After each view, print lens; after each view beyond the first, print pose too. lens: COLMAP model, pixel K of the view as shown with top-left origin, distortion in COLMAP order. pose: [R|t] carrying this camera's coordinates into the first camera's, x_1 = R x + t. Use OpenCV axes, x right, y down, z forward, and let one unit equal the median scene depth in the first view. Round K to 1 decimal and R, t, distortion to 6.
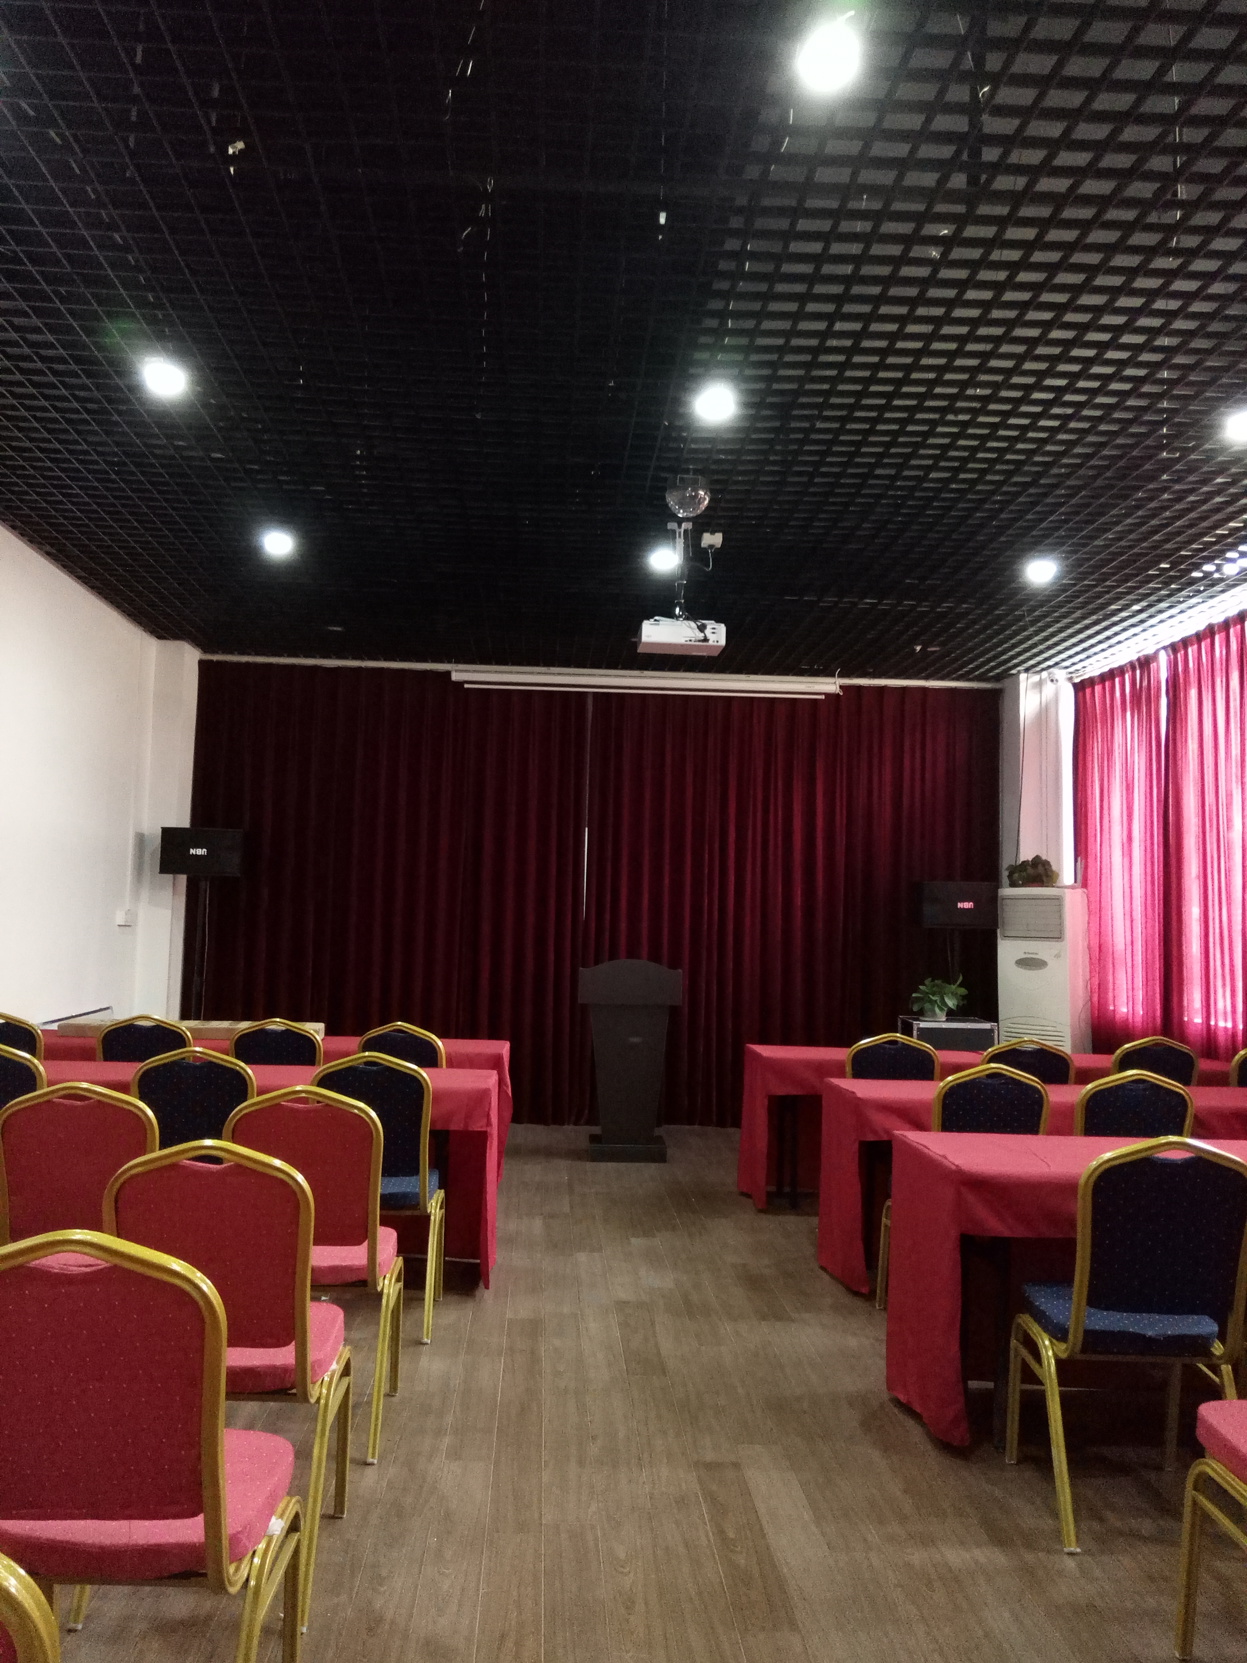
lens RADIAL K [[1292.5, 0, 620.9], [0, 1292.5, 830.0], [0, 0, 1]] dist [0.019556, -0.006442]
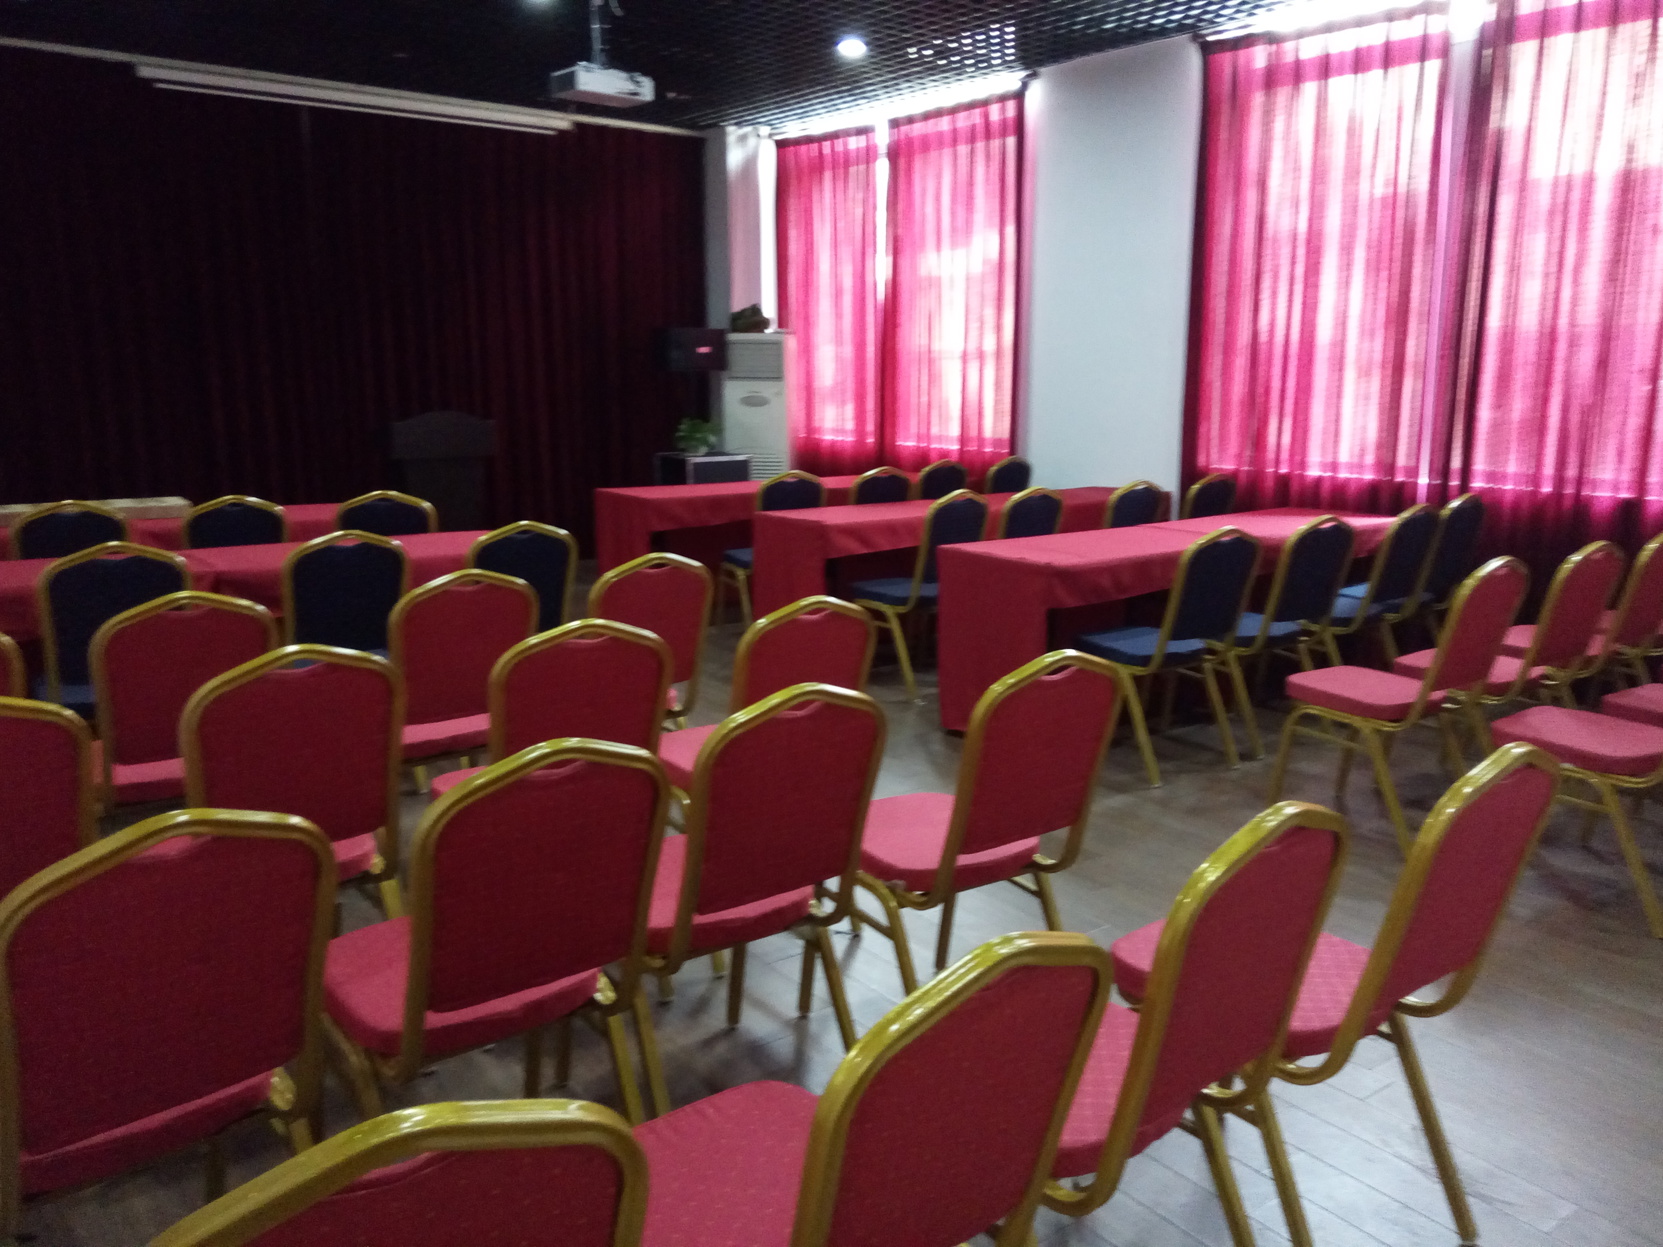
lens RADIAL K [[1292.5, 0, 849.7], [0, 1292.5, 638.0], [0, 0, 1]] dist [0.019556, -0.006442]
pose [[0.815417, -0.138712, 0.562009, -0.318986], [-0.029345, 0.959712, 0.279448, -0.020285], [-0.578129, -0.244359, 0.778495, 0.009230]]
